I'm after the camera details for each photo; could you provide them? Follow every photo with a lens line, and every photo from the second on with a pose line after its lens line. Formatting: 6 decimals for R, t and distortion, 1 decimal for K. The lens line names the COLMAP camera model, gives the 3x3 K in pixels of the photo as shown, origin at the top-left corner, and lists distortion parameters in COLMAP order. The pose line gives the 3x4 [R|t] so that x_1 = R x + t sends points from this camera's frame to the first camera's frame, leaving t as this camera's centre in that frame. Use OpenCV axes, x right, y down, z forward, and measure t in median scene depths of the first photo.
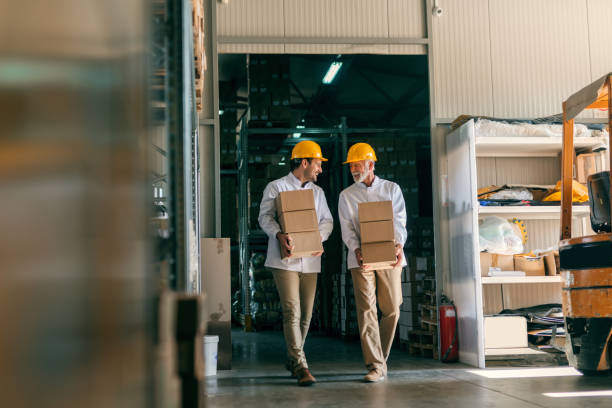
lens RADIAL K [[895.6, 0, 306.0], [0, 895.6, 204.0], [0, 0, 1]] dist [-0.007785, -0.012006]
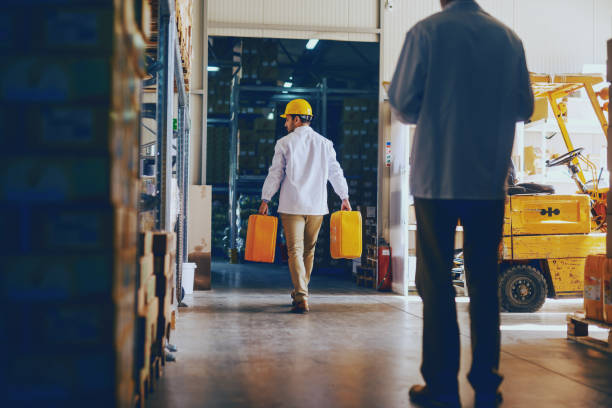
lens RADIAL K [[842.6, 0, 306.0], [0, 842.6, 204.0], [0, 0, 1]] dist [0.001697, 0.014783]
pose [[0.999242, 0.037739, 0.009510, 0.031804], [-0.038287, 0.997072, 0.066186, -0.018295], [-0.006985, -0.066500, 0.997762, -0.159732]]
